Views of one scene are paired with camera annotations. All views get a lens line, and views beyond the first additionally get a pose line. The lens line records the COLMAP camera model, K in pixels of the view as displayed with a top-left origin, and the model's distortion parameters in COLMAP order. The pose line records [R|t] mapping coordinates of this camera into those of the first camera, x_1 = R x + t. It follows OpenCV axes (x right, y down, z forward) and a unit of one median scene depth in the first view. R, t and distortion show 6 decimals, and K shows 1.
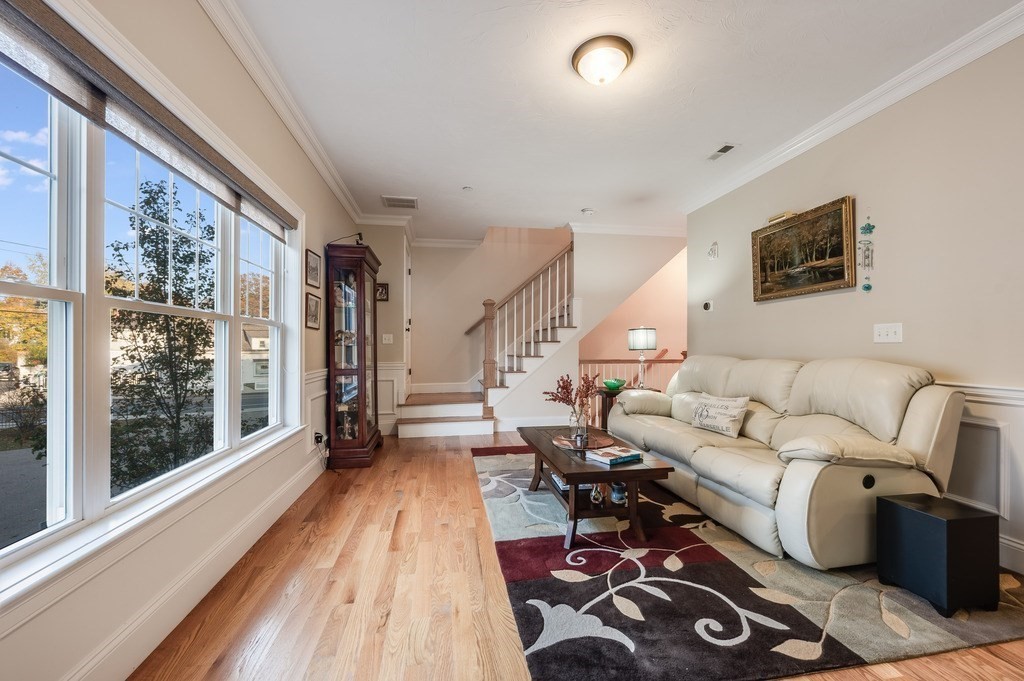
lens RADIAL K [[409.1, 0, 510.7], [0, 409.1, 350.8], [0, 0, 1]] dist [-0.001907, -0.000003]
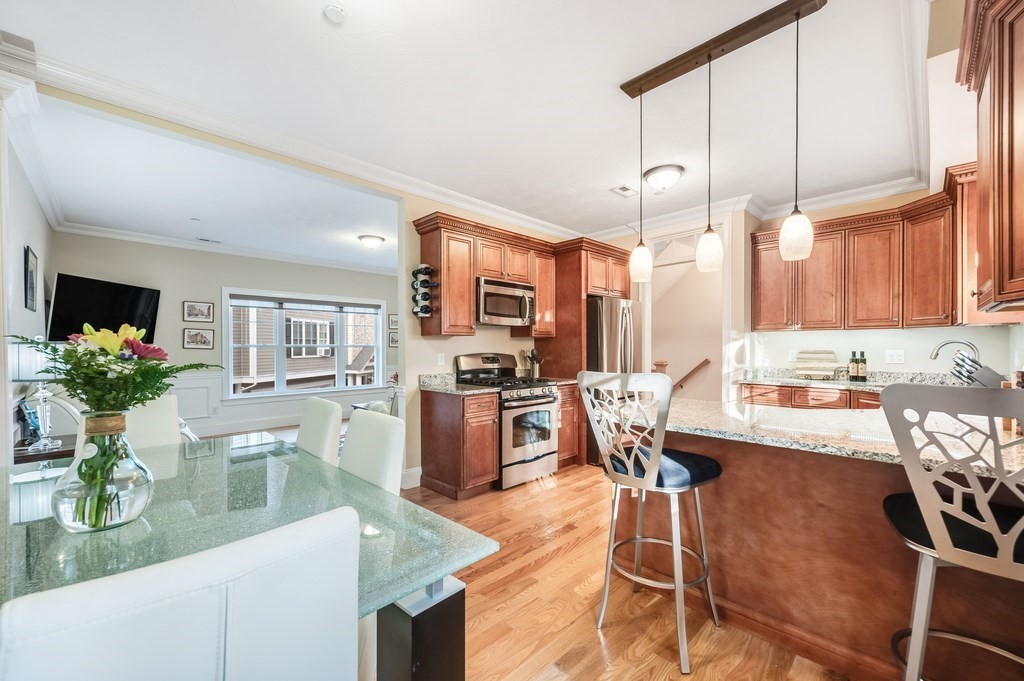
lens RADIAL K [[411.9, 0, 511.5], [0, 411.9, 350.7], [0, 0, 1]] dist [-0.001834, 0.000216]
pose [[0.573230, 0.006731, -0.819367, 2.124612], [-0.006559, 0.999972, 0.003626, -0.053474], [0.819368, 0.003295, 0.573258, 0.215213]]
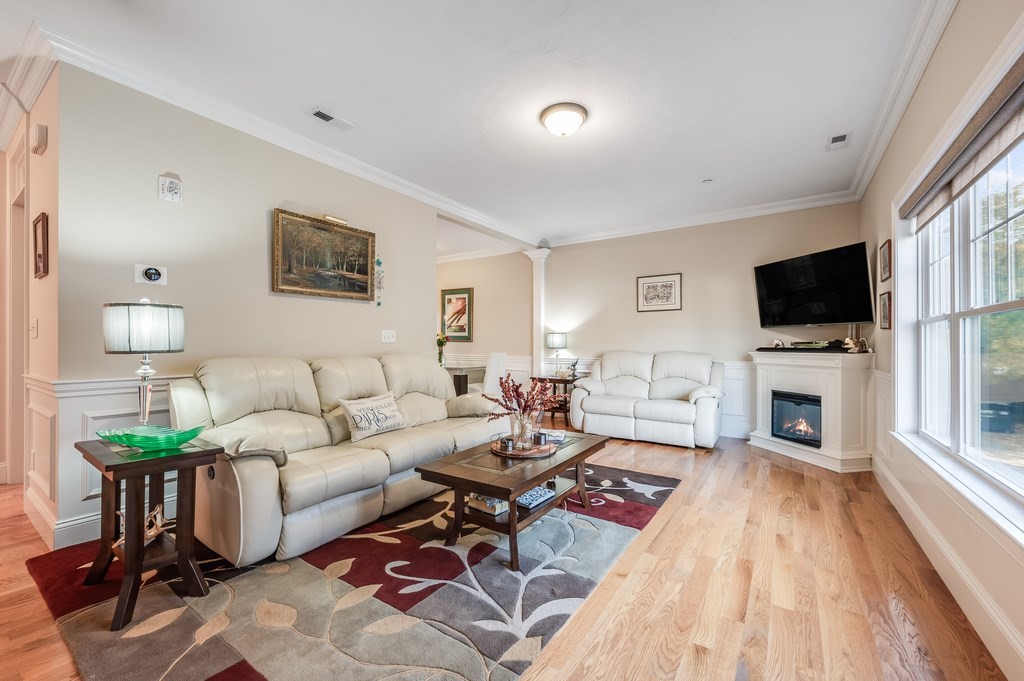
lens RADIAL K [[410.2, 0, 510.1], [0, 410.2, 346.9], [0, 0, 1]] dist [-0.000571, 0.000031]
pose [[-0.720569, -0.004502, 0.693369, -0.426604], [0.004738, 0.999924, 0.011416, -0.016879], [-0.693367, 0.011512, -0.720492, 1.610291]]
